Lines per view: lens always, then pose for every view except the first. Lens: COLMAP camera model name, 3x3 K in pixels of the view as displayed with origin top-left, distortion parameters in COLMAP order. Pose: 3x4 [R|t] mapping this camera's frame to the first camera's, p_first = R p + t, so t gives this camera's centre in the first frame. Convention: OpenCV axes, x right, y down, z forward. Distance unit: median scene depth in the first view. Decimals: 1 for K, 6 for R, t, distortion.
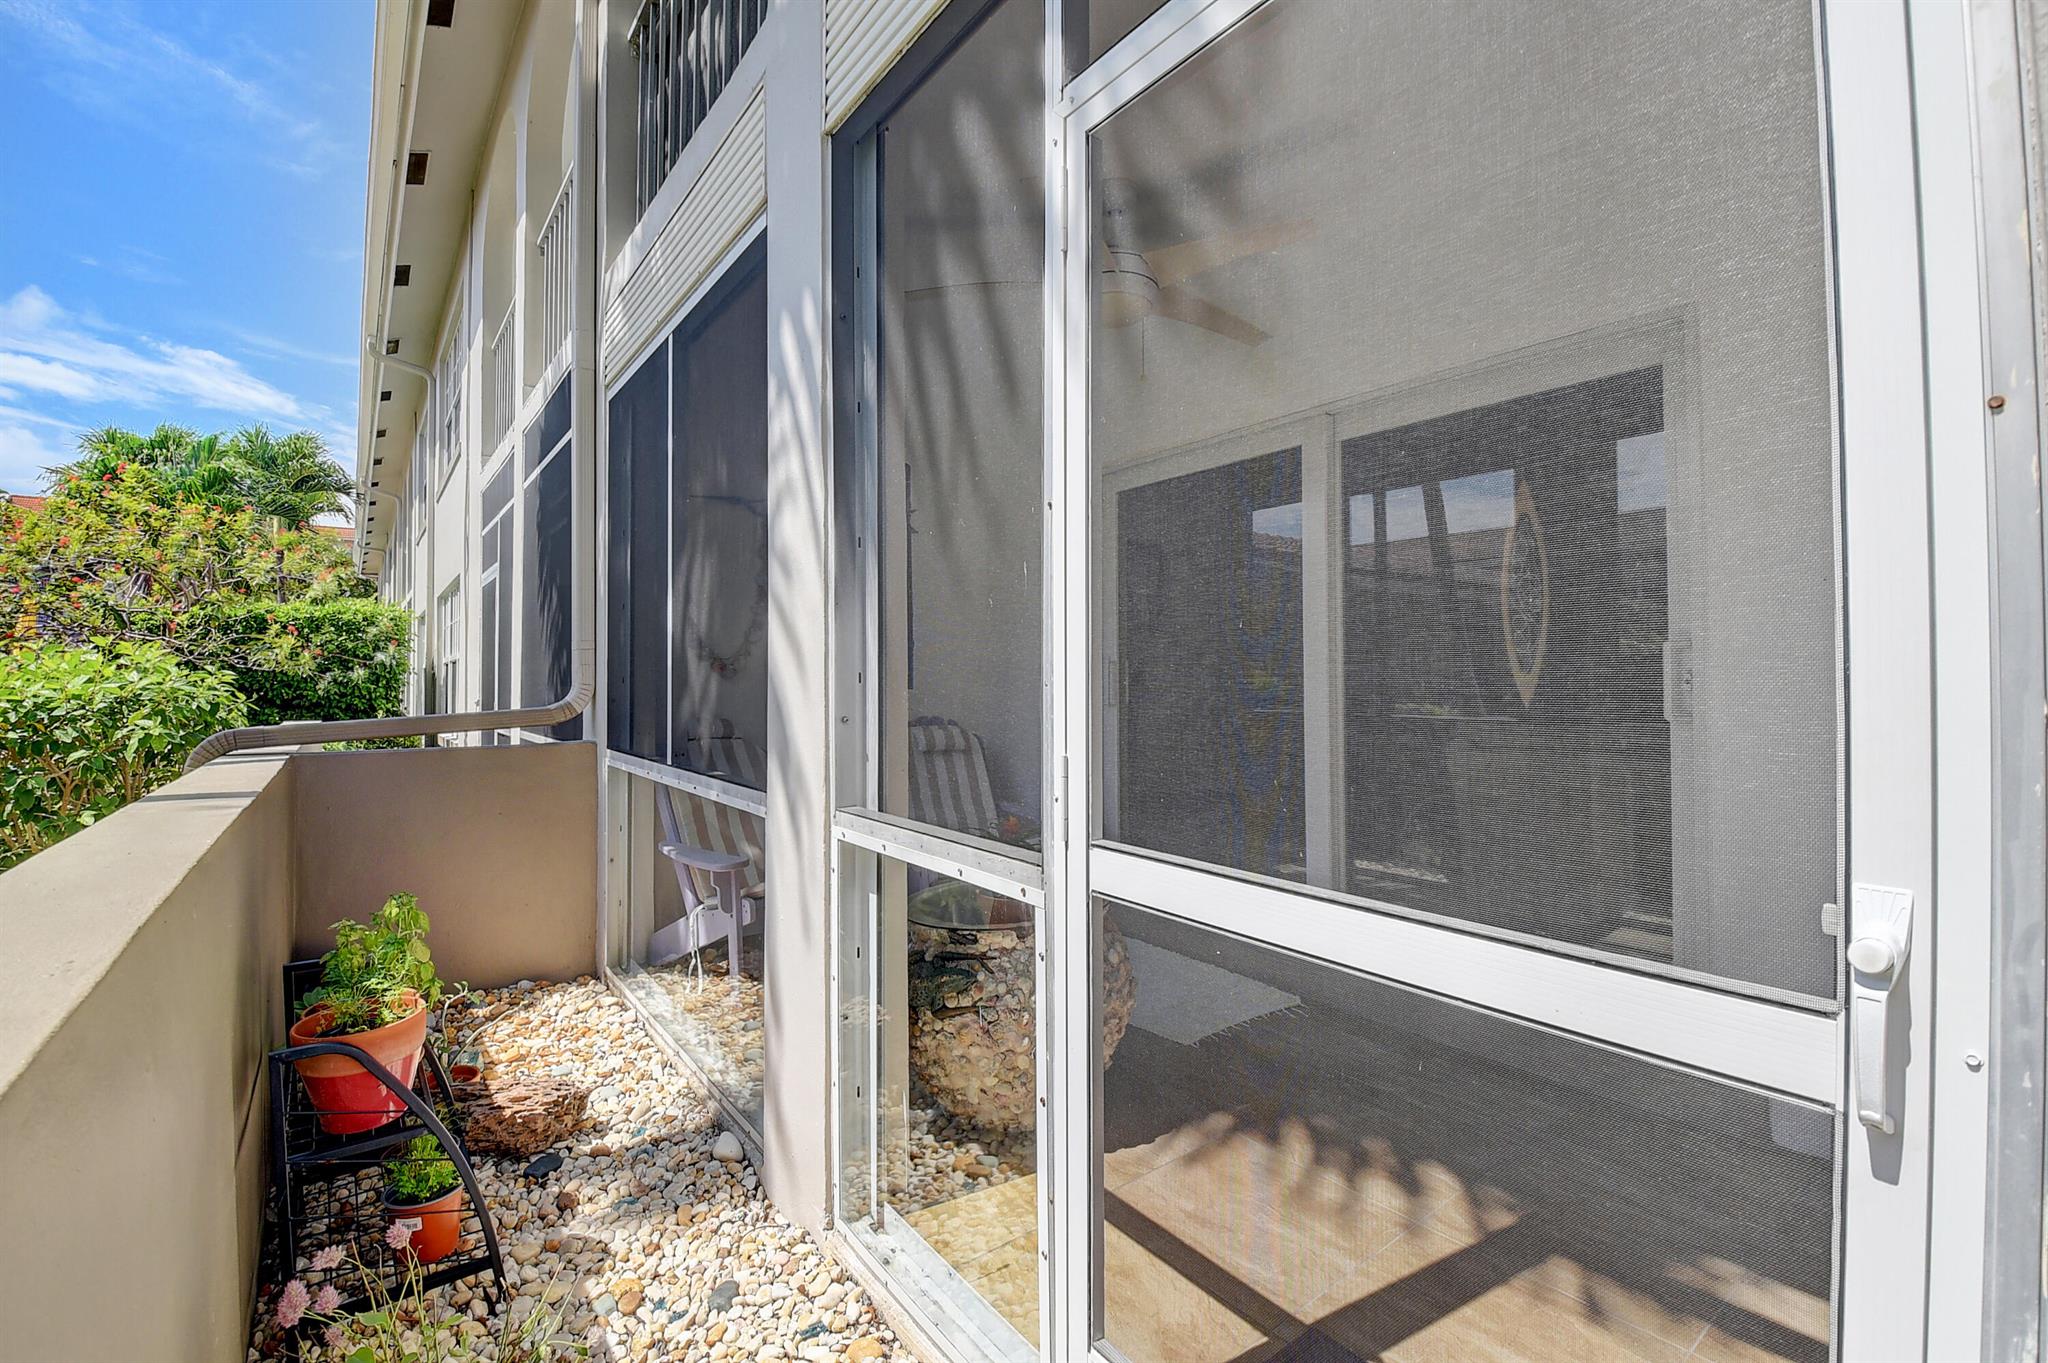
lens RADIAL K [[907.6, 0, 1024.4], [0, 907.6, 674.8], [0, 0, 1]] dist [0.001046, -0.014324]
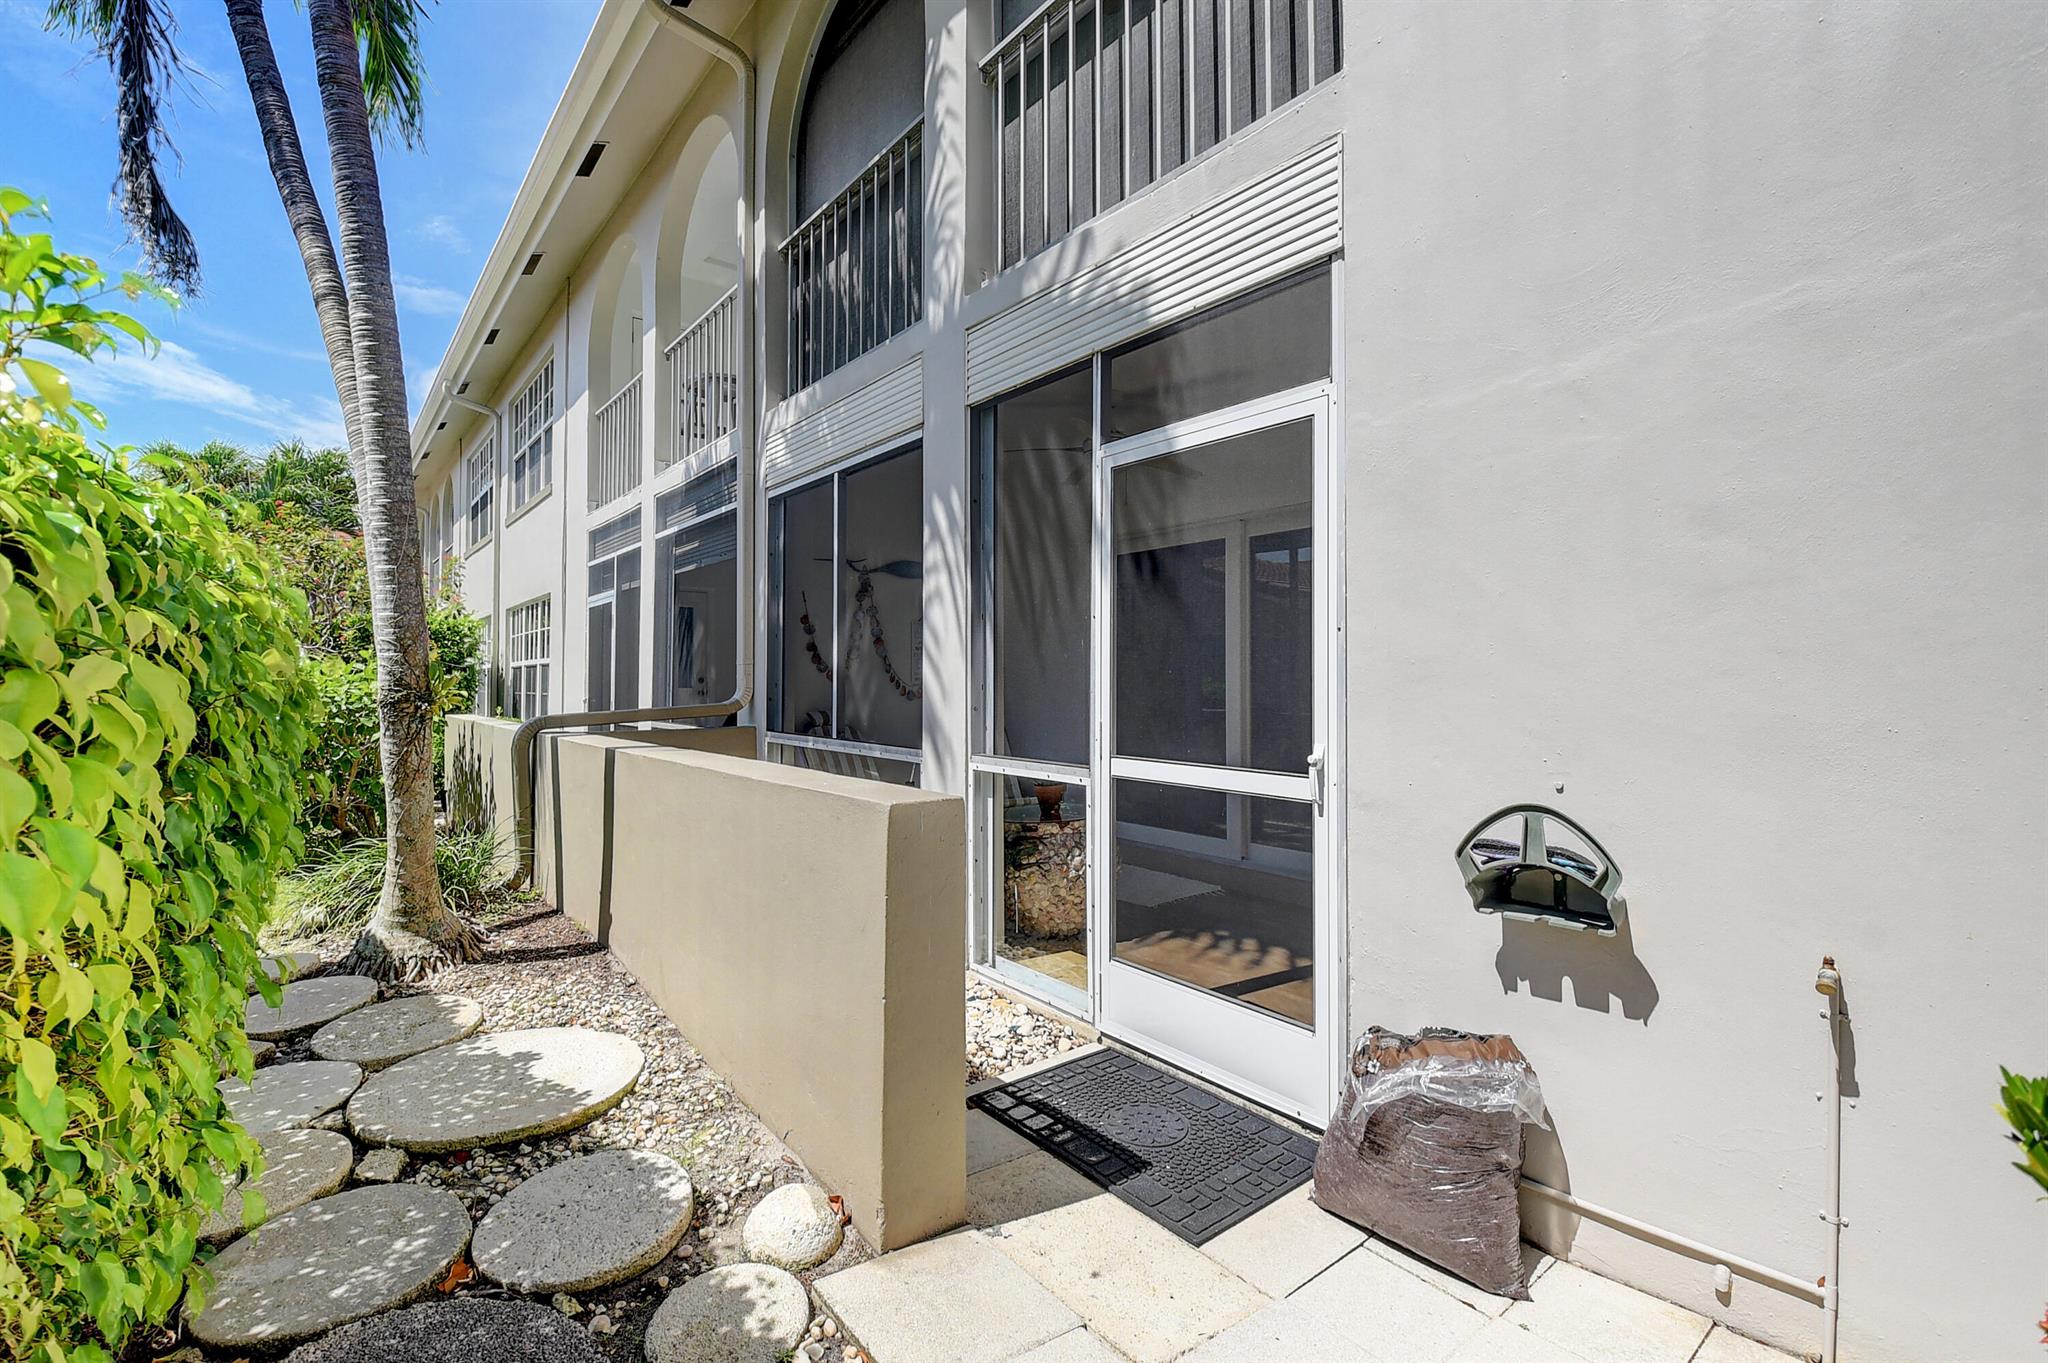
lens RADIAL K [[907.6, 0, 1021.8], [0, 907.6, 683.9], [0, 0, 1]] dist [0.001046, -0.014324]
pose [[0.999521, 0.003461, 0.030768, -0.144373], [-0.003773, 0.999942, 0.010096, -0.021001], [-0.030731, -0.010207, 0.999476, -0.853976]]
